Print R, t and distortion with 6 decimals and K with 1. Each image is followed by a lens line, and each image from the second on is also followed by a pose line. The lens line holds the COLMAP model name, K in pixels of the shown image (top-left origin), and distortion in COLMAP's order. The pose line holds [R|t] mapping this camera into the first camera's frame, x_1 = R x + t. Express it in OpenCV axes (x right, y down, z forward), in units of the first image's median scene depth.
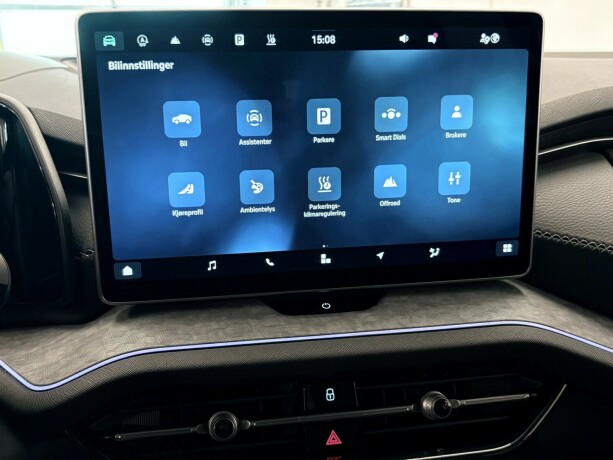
lens RADIAL K [[631.2, 0, 304.6], [0, 631.2, 229.0], [0, 0, 1]] dist [-0.023640, 0.000000]
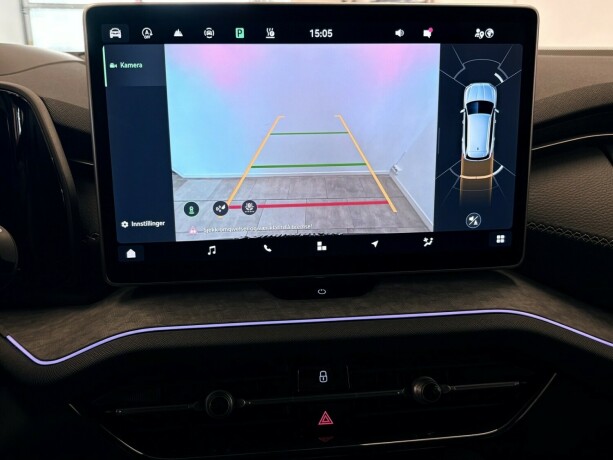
lens RADIAL K [[631.2, 0, 307.7], [0, 631.2, 231.3], [0, 0, 1]] dist [-0.023640, 0.000000]
pose [[0.999336, 0.015864, -0.032794, 0.044846], [-0.015759, 0.999870, 0.003464, 0.020626], [0.032845, -0.002945, 0.999456, -0.035134]]
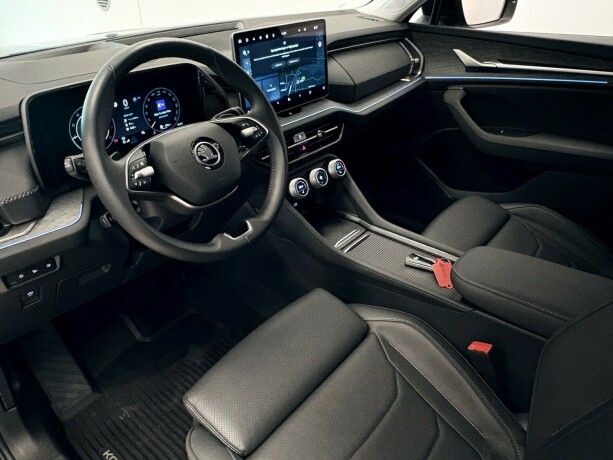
lens RADIAL K [[478.0, 0, 306.3], [0, 478.0, 227.6], [0, 0, 1]] dist [-0.005436, -0.006307]
pose [[0.754156, -0.331173, 0.567075, -1.639784], [0.185012, 0.935697, 0.300402, -0.063130], [-0.630095, -0.121634, 0.766932, -1.168177]]
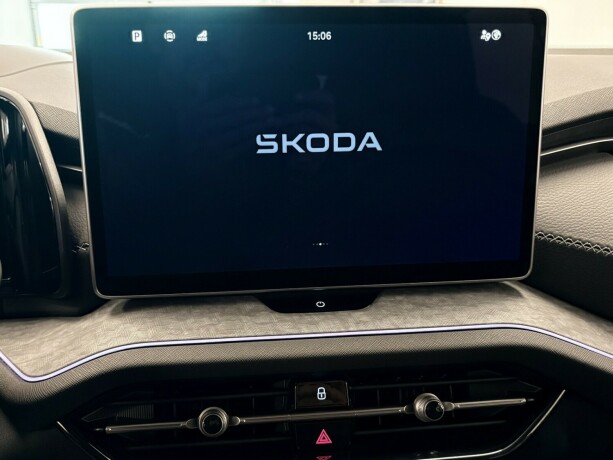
lens RADIAL K [[631.2, 0, 307.9], [0, 631.2, 230.1], [0, 0, 1]] dist [-0.023640, 0.000000]
pose [[0.998816, 0.017652, -0.045324, 0.059325], [-0.017247, 0.999808, 0.009313, -0.003995], [0.045479, -0.008521, 0.998929, 0.007285]]
